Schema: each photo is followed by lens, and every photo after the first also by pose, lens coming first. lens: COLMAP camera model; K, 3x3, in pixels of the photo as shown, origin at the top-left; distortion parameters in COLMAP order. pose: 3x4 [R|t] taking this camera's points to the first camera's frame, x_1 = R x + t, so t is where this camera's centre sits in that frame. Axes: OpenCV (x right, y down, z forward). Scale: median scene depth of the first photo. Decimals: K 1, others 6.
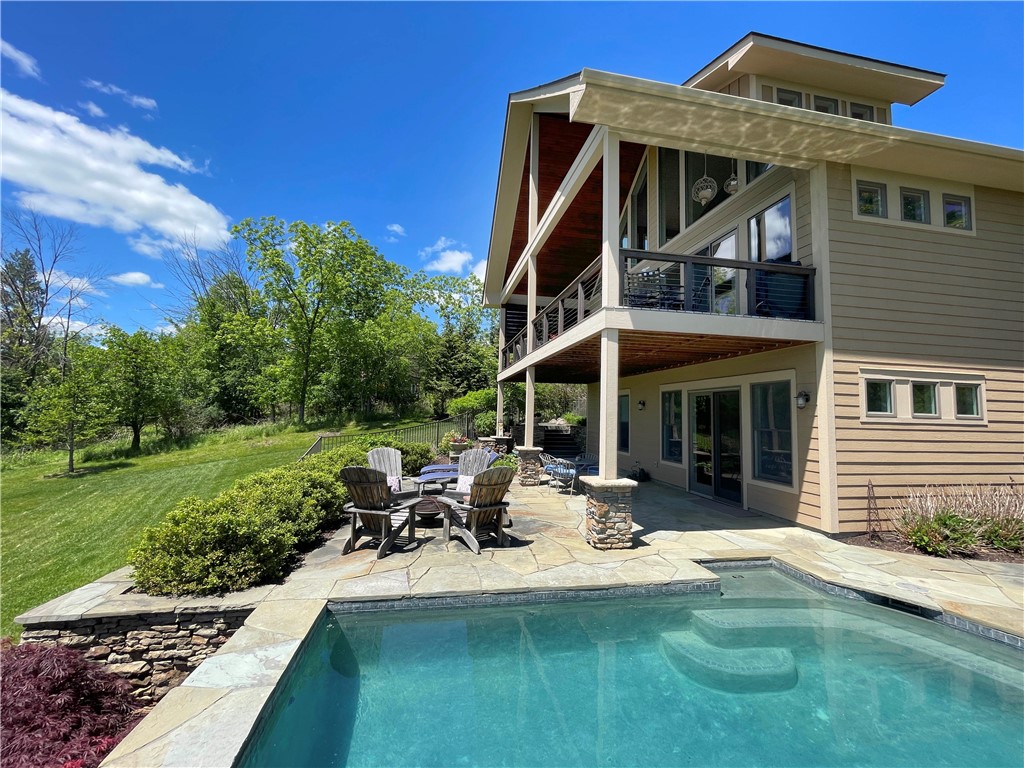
lens RADIAL K [[424.9, 0, 512.0], [0, 424.9, 384.0], [0, 0, 1]] dist [-0.002122, -0.000222]
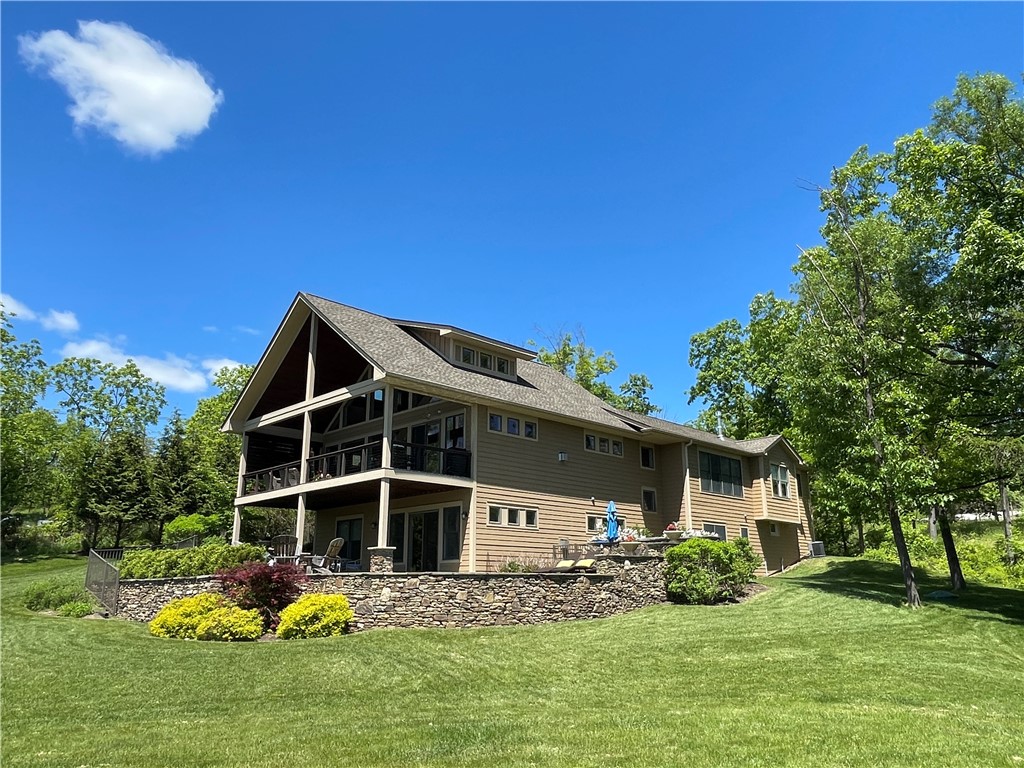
lens RADIAL K [[757.9, 0, 512.0], [0, 757.9, 384.0], [0, 0, 1]] dist [0.000426, -0.000746]
pose [[0.834287, 0.122787, 0.537483, -0.393627], [-0.019174, 0.980757, -0.194290, 0.040302], [-0.550996, 0.151788, 0.820587, -0.747133]]
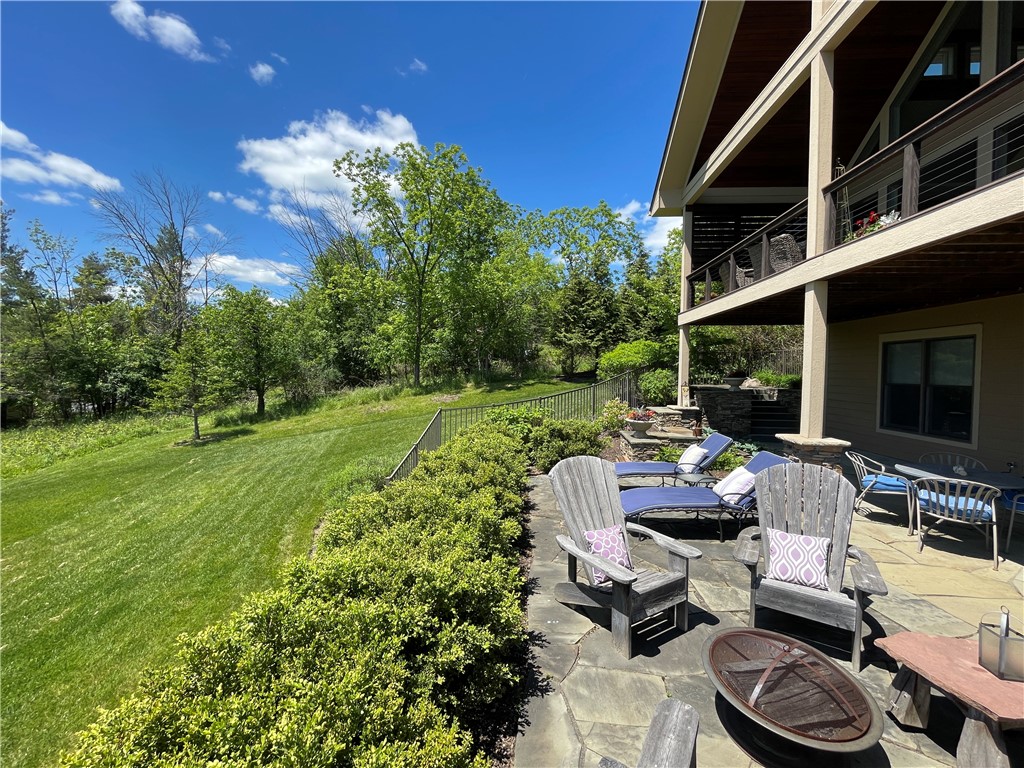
lens RADIAL K [[424.9, 0, 512.0], [0, 424.9, 384.0], [0, 0, 1]] dist [-0.002122, -0.000222]
pose [[0.970509, -0.006070, -0.240988, -0.100410], [0.029807, 0.995033, 0.094977, 0.011670], [0.239215, -0.099359, 0.965870, 0.214322]]
